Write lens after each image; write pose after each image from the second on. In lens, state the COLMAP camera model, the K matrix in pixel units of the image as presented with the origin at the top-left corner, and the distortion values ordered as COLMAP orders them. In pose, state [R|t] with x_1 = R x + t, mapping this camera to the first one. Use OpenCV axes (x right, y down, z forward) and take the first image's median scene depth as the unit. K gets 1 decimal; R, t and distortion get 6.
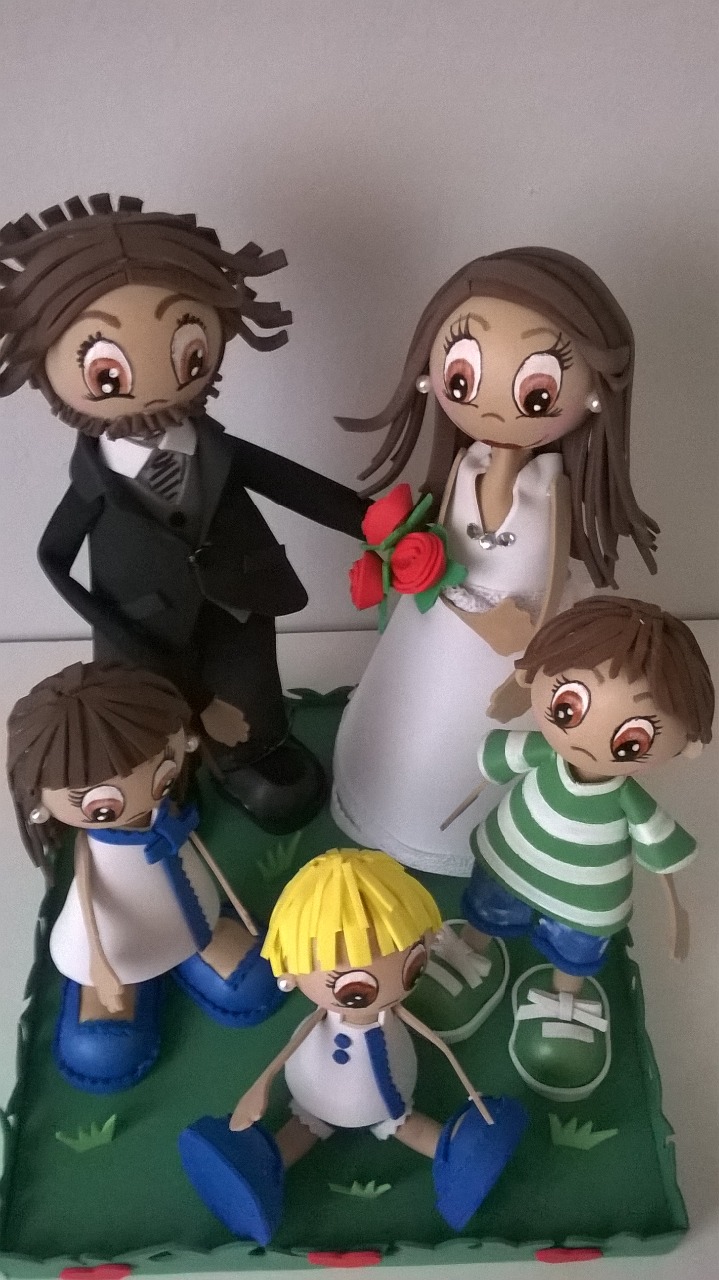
lens RADIAL K [[1063.6, 0, 356.6], [0, 1063.6, 622.6], [0, 0, 1]] dist [0.039686, -0.081918]
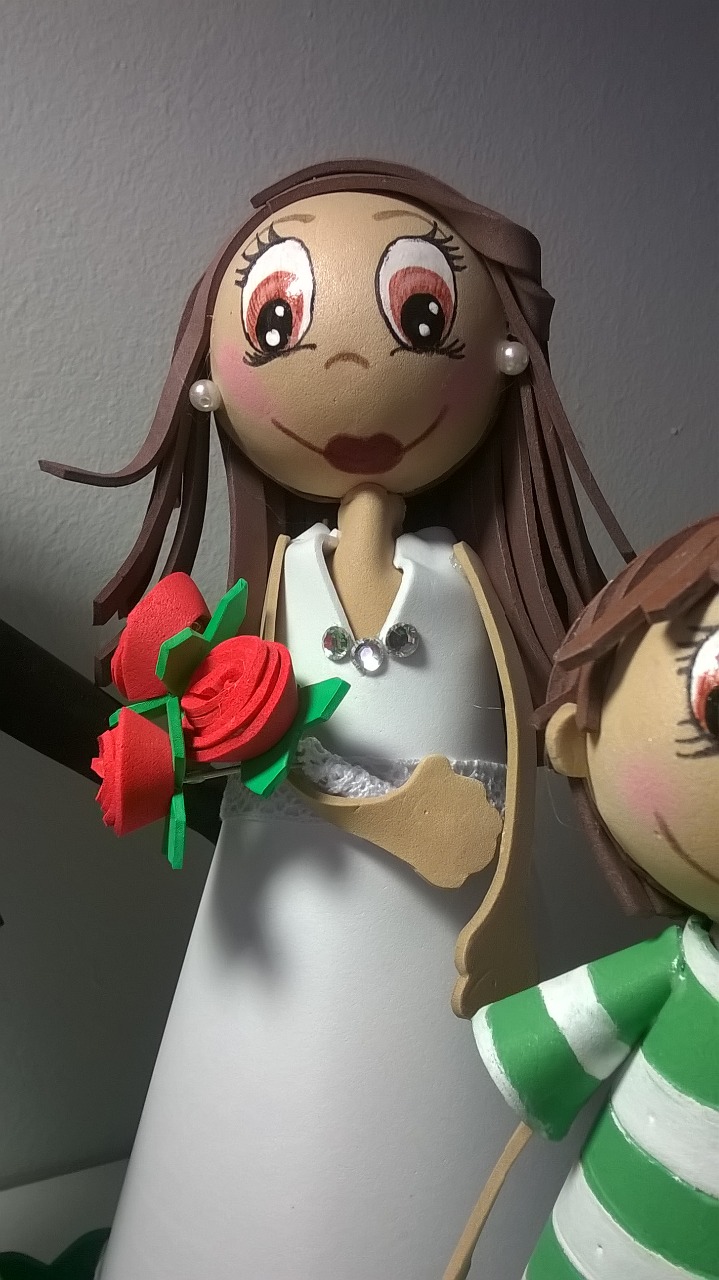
lens RADIAL K [[1063.6, 0, 361.9], [0, 1063.6, 654.1], [0, 0, 1]] dist [0.039686, -0.081918]
pose [[0.954791, -0.059606, 0.291239, -0.031372], [0.217621, 0.807562, -0.548165, 0.230199], [-0.202520, 0.586763, 0.784025, 0.682684]]
